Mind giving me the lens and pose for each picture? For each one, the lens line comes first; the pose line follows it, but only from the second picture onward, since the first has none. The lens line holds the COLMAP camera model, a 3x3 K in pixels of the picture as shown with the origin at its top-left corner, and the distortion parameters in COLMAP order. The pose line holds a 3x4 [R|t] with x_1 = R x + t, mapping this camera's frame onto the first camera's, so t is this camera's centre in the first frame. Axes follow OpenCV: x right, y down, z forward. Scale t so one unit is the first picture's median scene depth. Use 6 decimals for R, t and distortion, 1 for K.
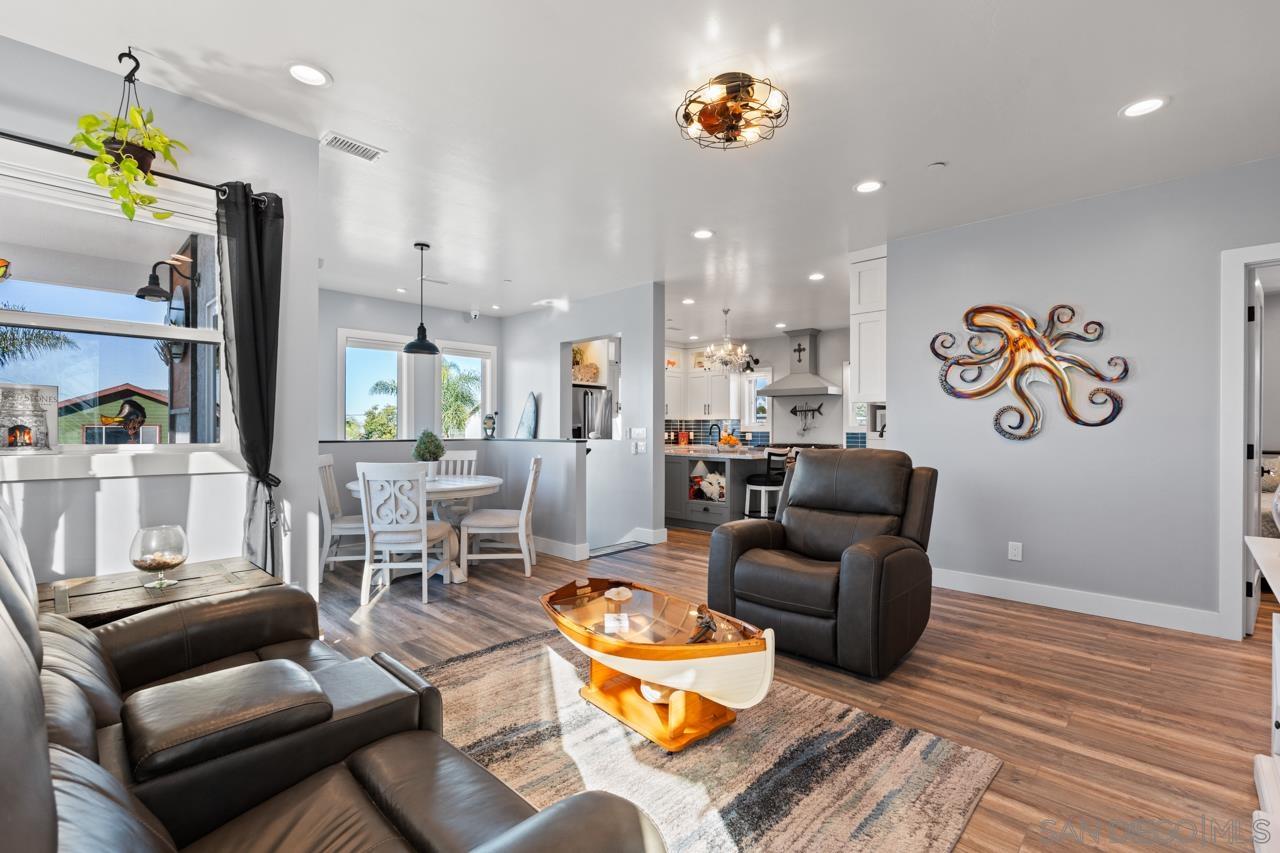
lens RADIAL K [[565.1, 0, 641.5], [0, 565.1, 432.9], [0, 0, 1]] dist [0.000732, -0.000035]
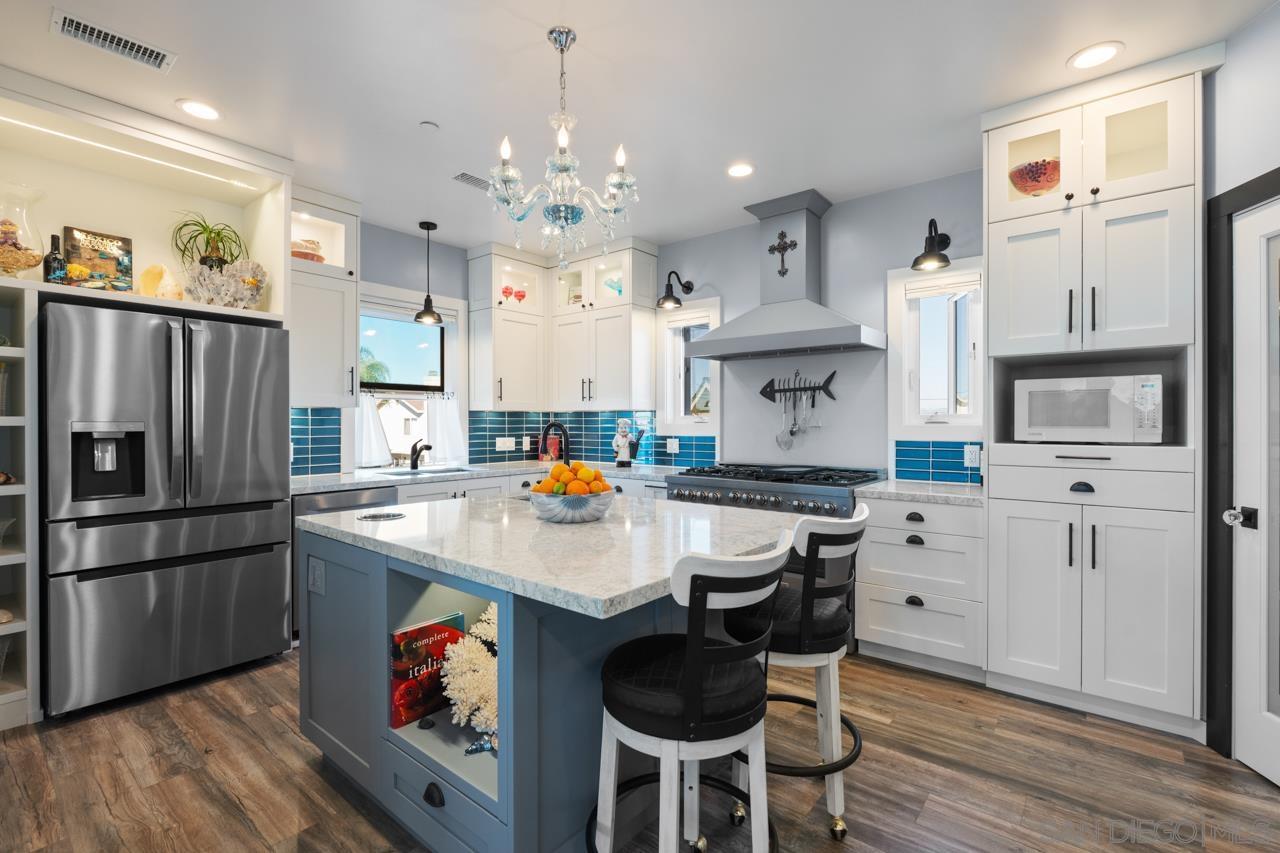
lens RADIAL K [[569.4, 0, 640.0], [0, 569.4, 426.5], [0, 0, 1]] dist [-0.001791, -0.000025]
pose [[0.996731, -0.003541, 0.080712, 0.172647], [0.003565, 0.999994, -0.000147, -0.014152], [-0.080711, 0.000434, 0.996737, 0.732023]]
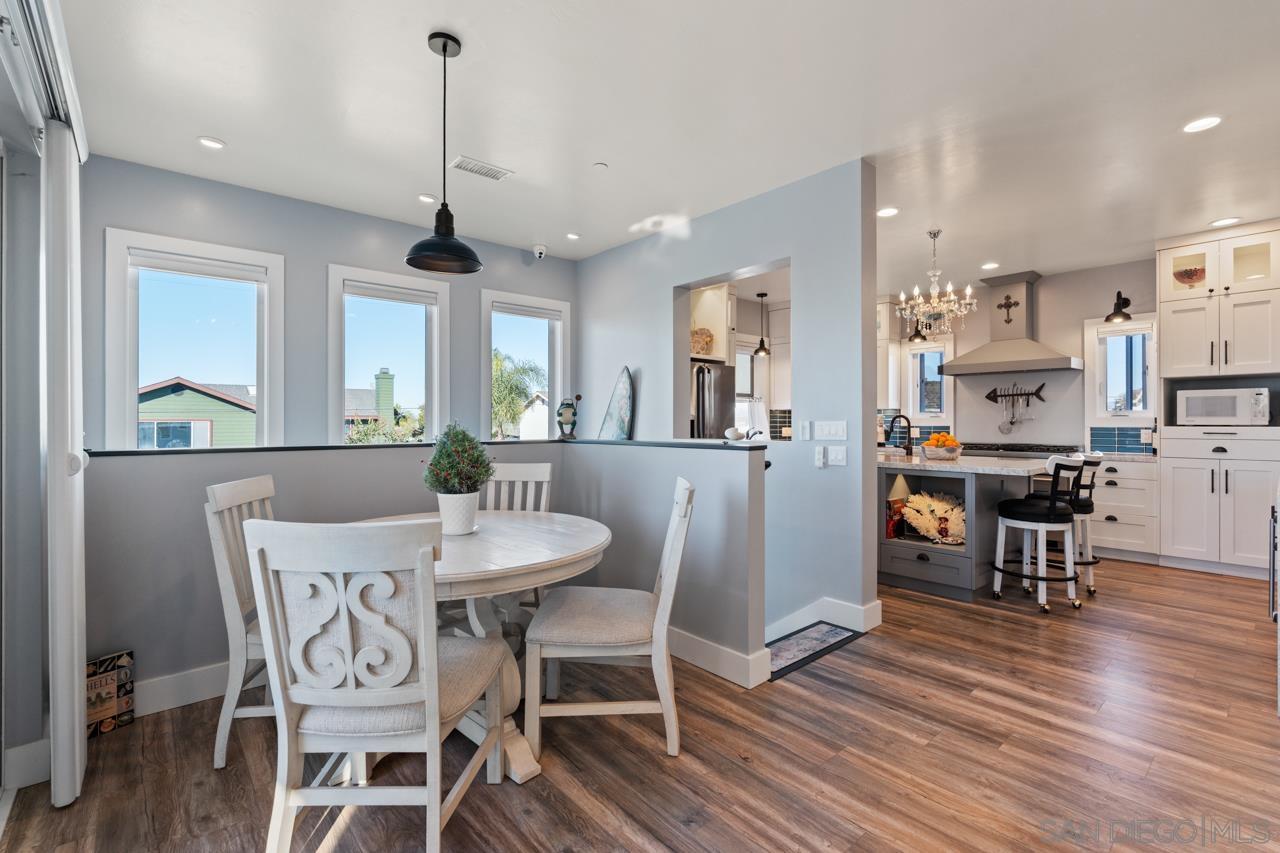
lens RADIAL K [[568.6, 0, 644.5], [0, 568.6, 423.4], [0, 0, 1]] dist [-0.000292, 0.000124]
pose [[0.996386, -0.003058, -0.084881, -0.121554], [0.002573, 0.999980, -0.005828, -0.003132], [0.084897, 0.005588, 0.996374, 0.362566]]
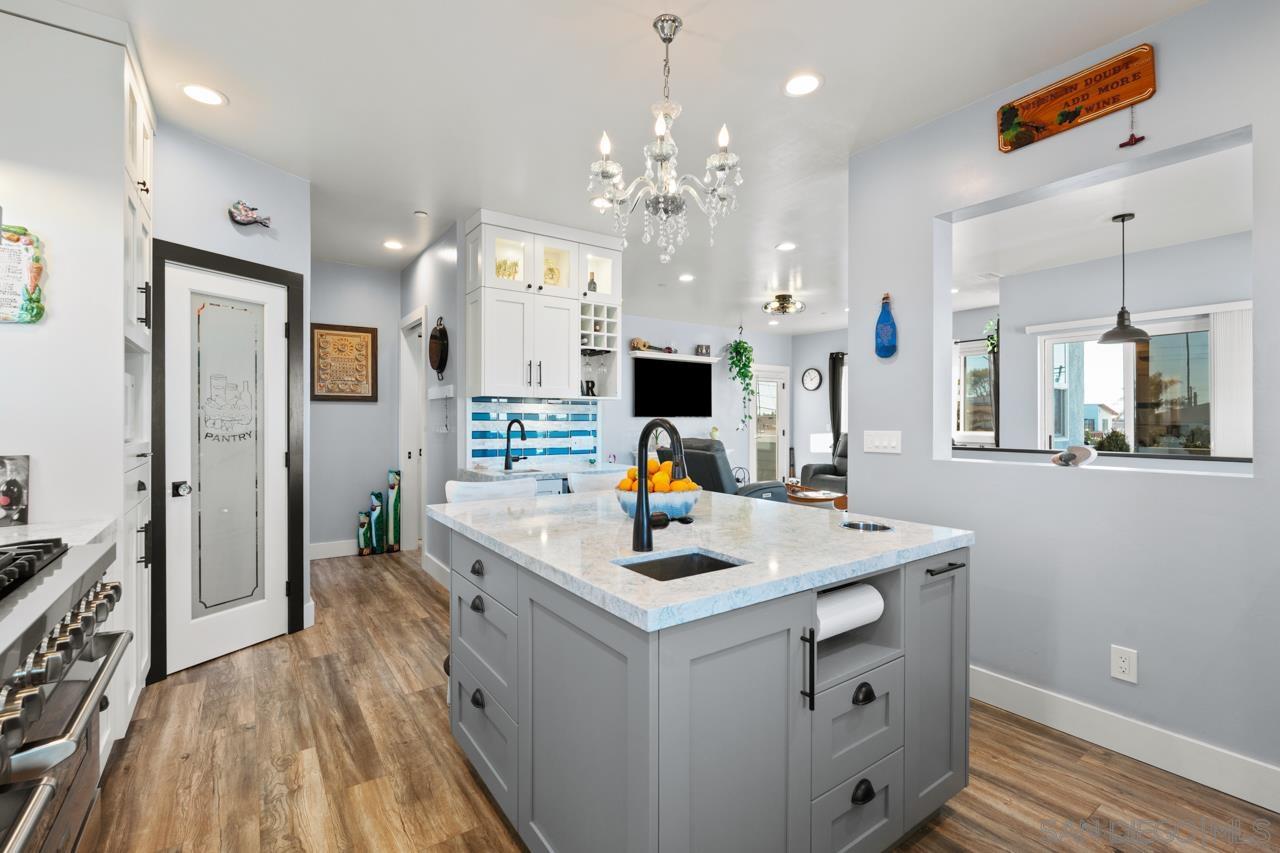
lens RADIAL K [[565.3, 0, 637.3], [0, 565.3, 419.9], [0, 0, 1]] dist [-0.000486, 0.000142]
pose [[-0.980324, -0.003146, 0.197370, 0.111510], [-0.002063, 0.999982, 0.005692, -0.018135], [-0.197384, 0.005173, -0.980313, 1.339232]]
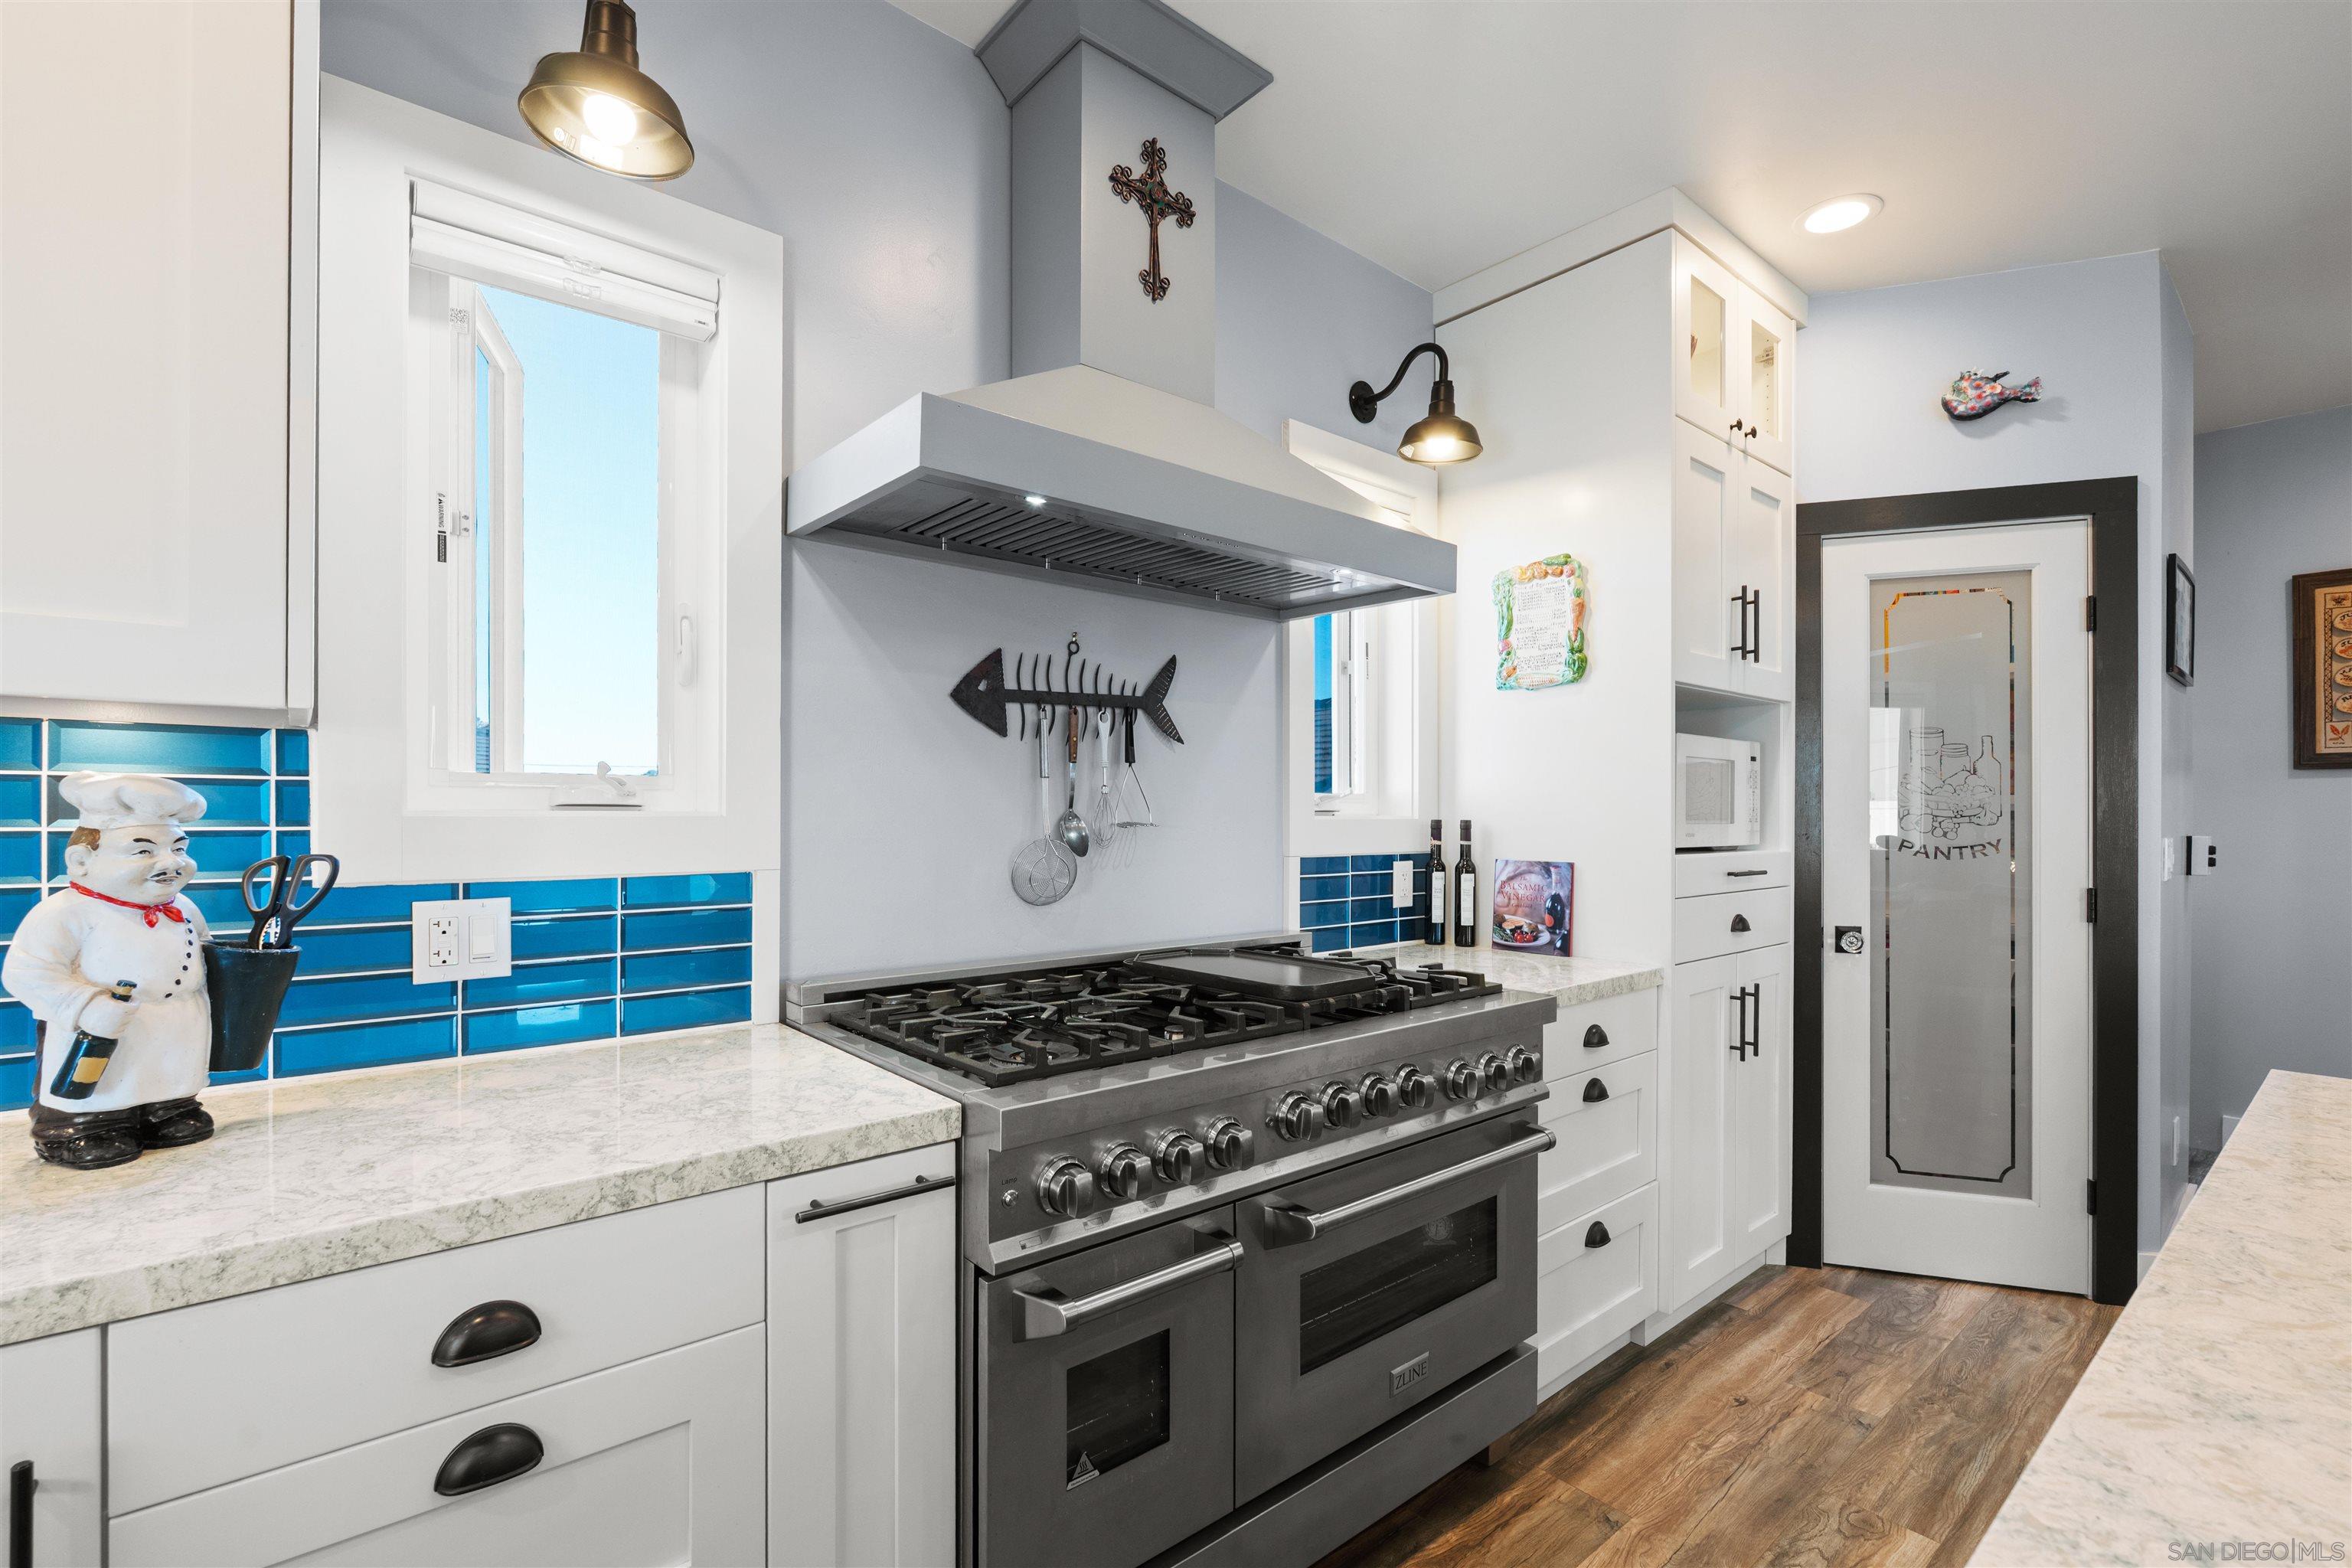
lens RADIAL K [[1053.8, 0, 1180.1], [0, 1053.8, 814.0], [0, 0, 1]] dist [-0.002256, -0.000161]
pose [[0.105868, -0.003843, 0.994373, 0.067412], [0.001729, 0.999992, 0.003681, -0.017720], [-0.994379, 0.001329, 0.105874, 1.226708]]
